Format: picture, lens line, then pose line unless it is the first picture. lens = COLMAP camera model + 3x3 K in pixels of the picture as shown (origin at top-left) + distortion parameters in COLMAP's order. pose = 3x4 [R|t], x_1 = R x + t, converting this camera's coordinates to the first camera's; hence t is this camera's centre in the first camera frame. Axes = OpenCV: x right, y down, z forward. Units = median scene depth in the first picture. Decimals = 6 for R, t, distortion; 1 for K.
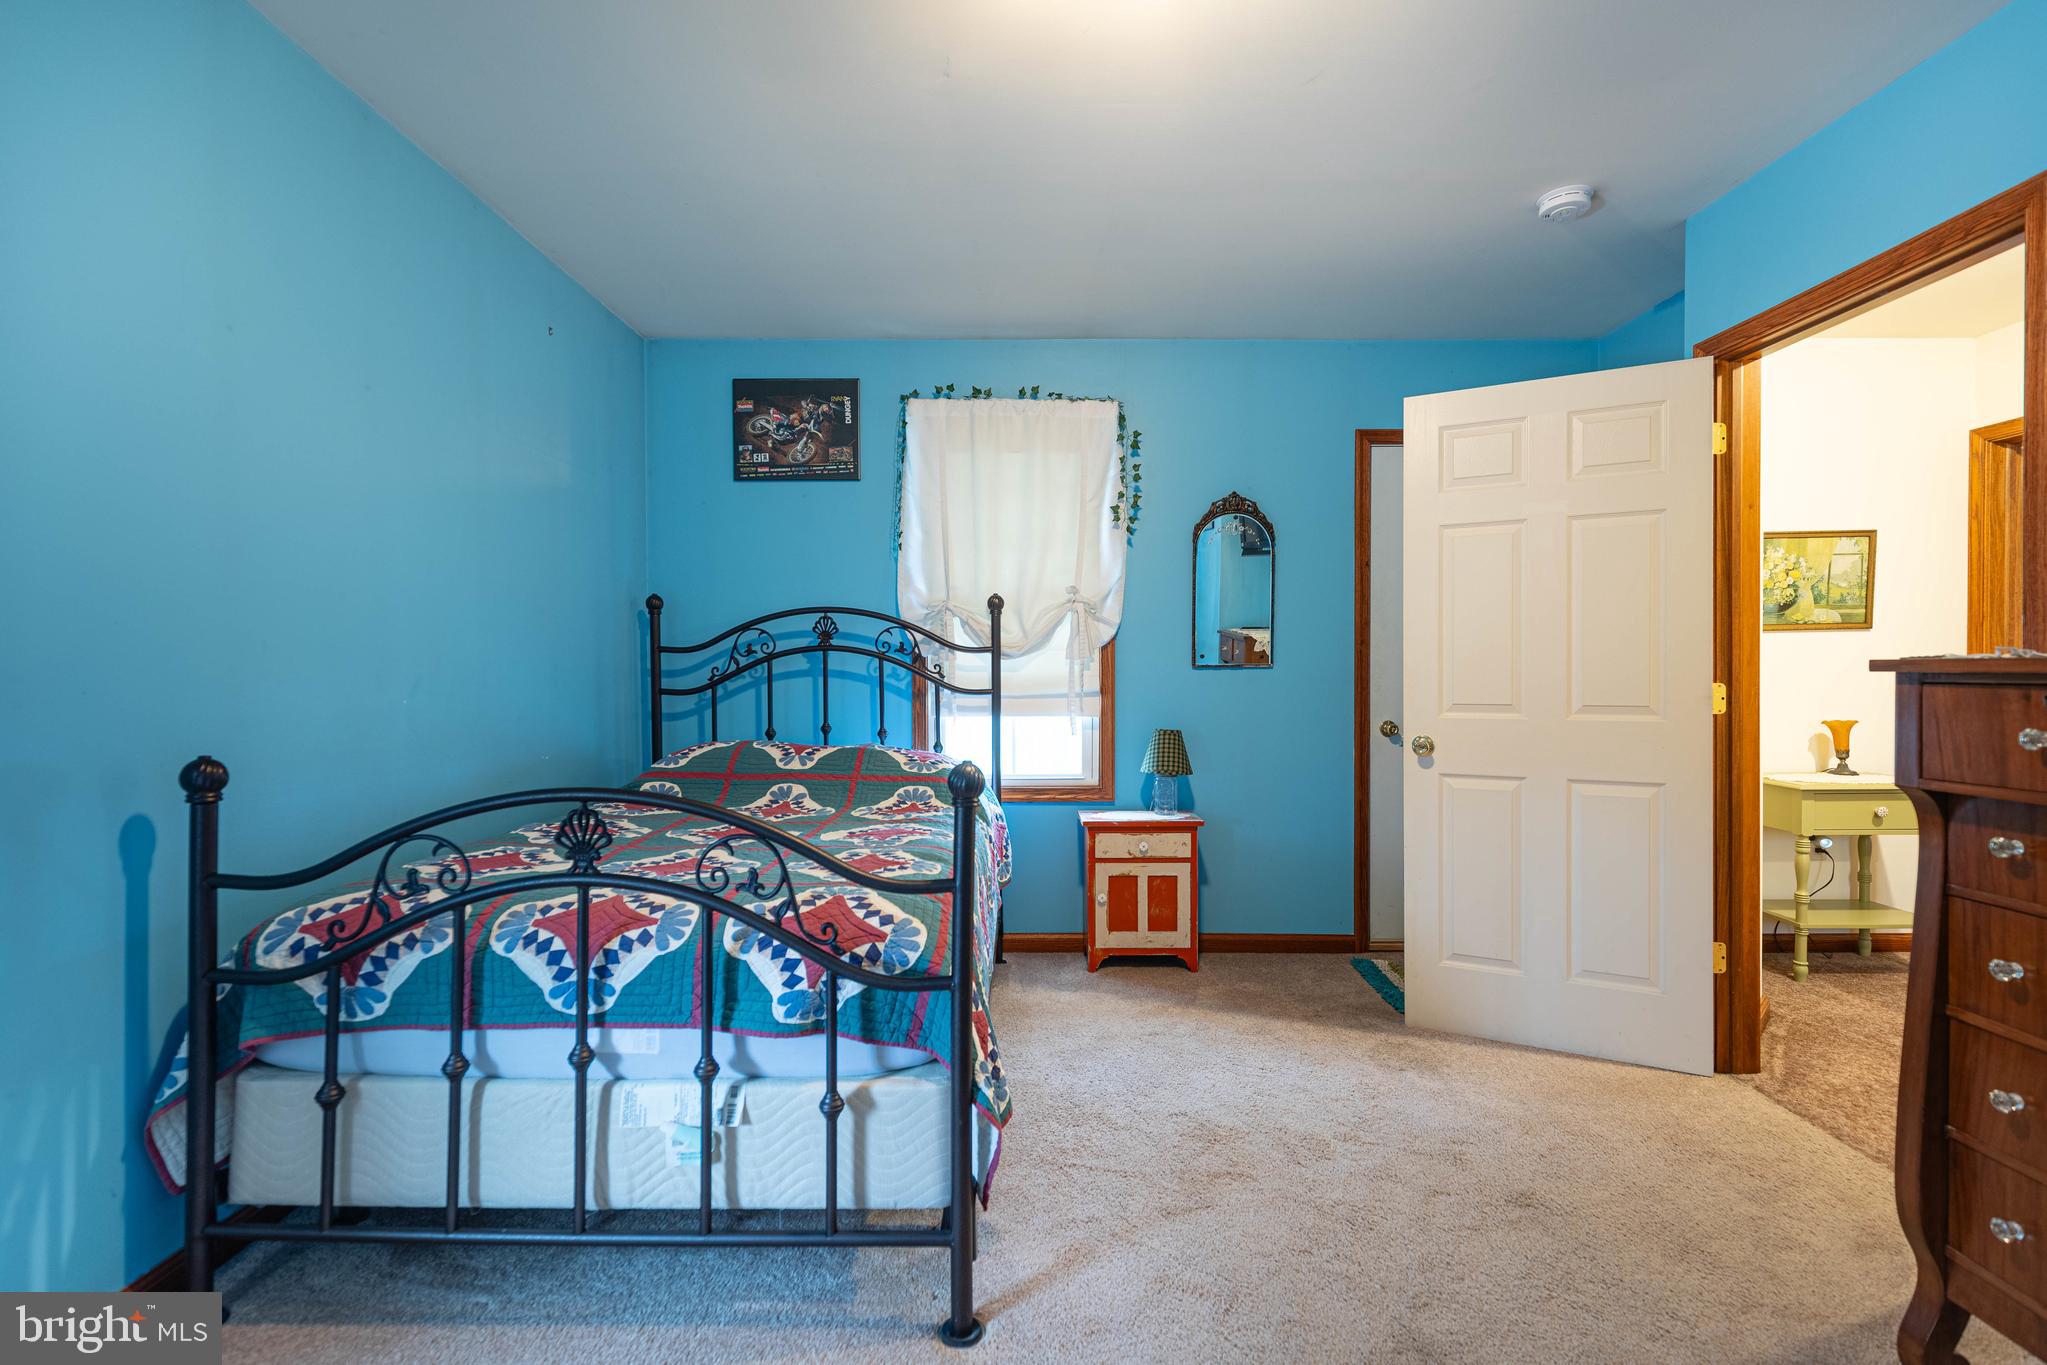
lens RADIAL K [[925.9, 0, 1023.1], [0, 925.9, 680.7], [0, 0, 1]] dist [0.003645, 0.000627]
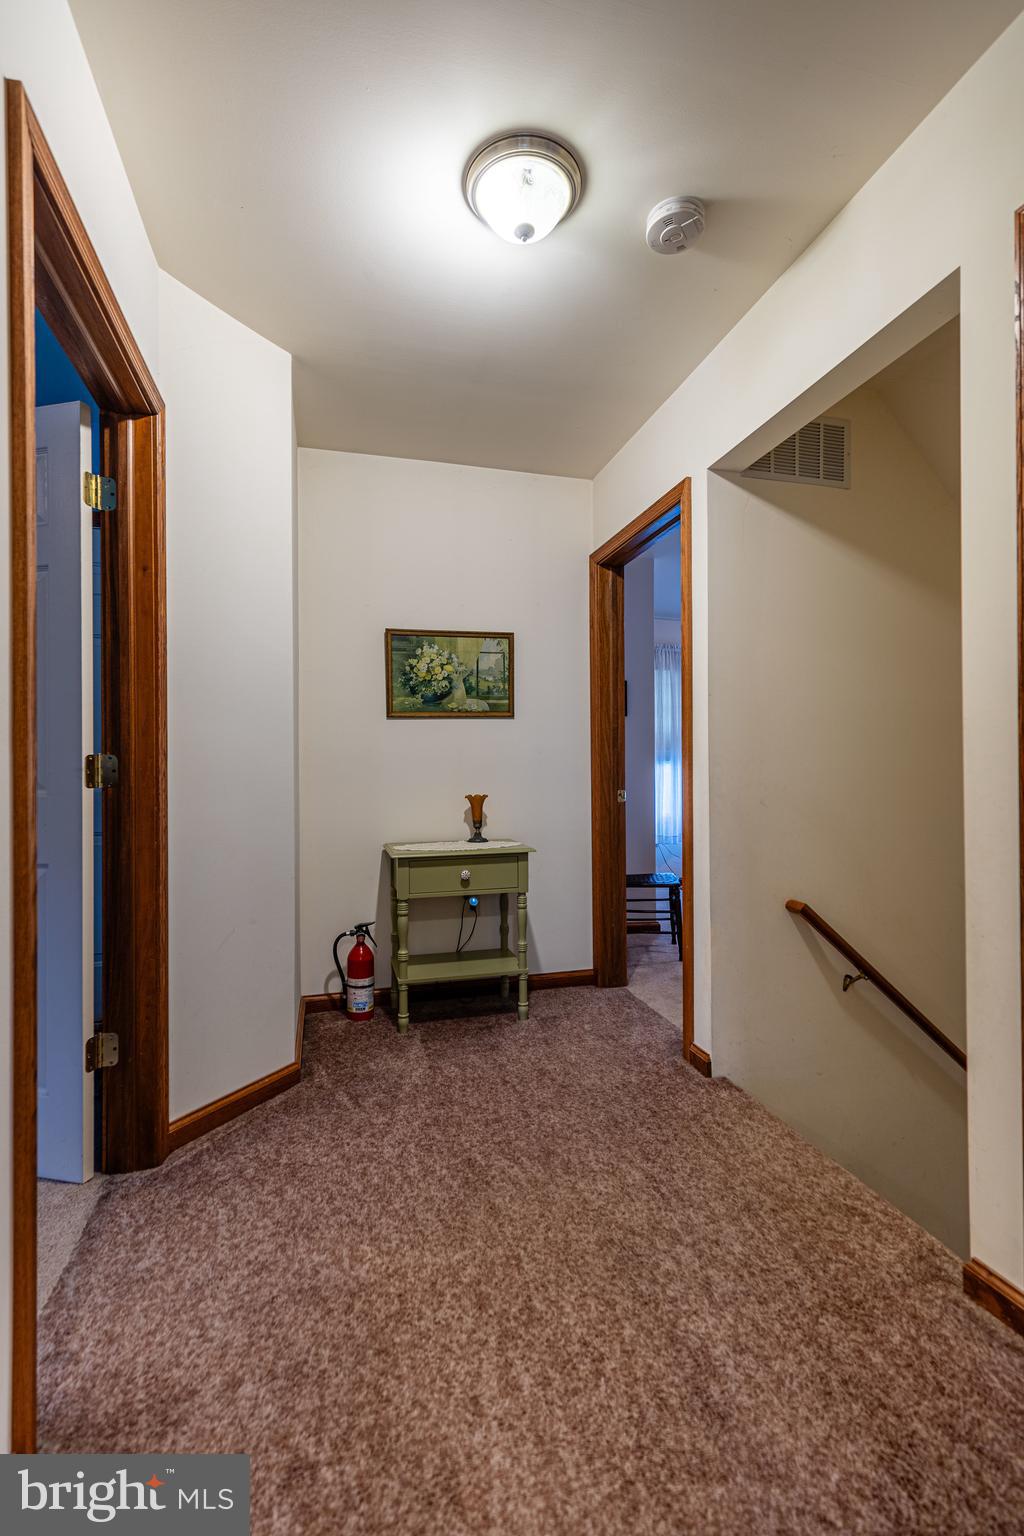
lens RADIAL K [[694.7, 0, 512.4], [0, 694.7, 767.3], [0, 0, 1]] dist [0.003645, 0.000627]
pose [[0.963657, -0.003784, 0.267118, 0.679301], [0.007103, 0.999909, -0.011460, 0.018290], [-0.267050, 0.012941, 0.963596, 0.152597]]
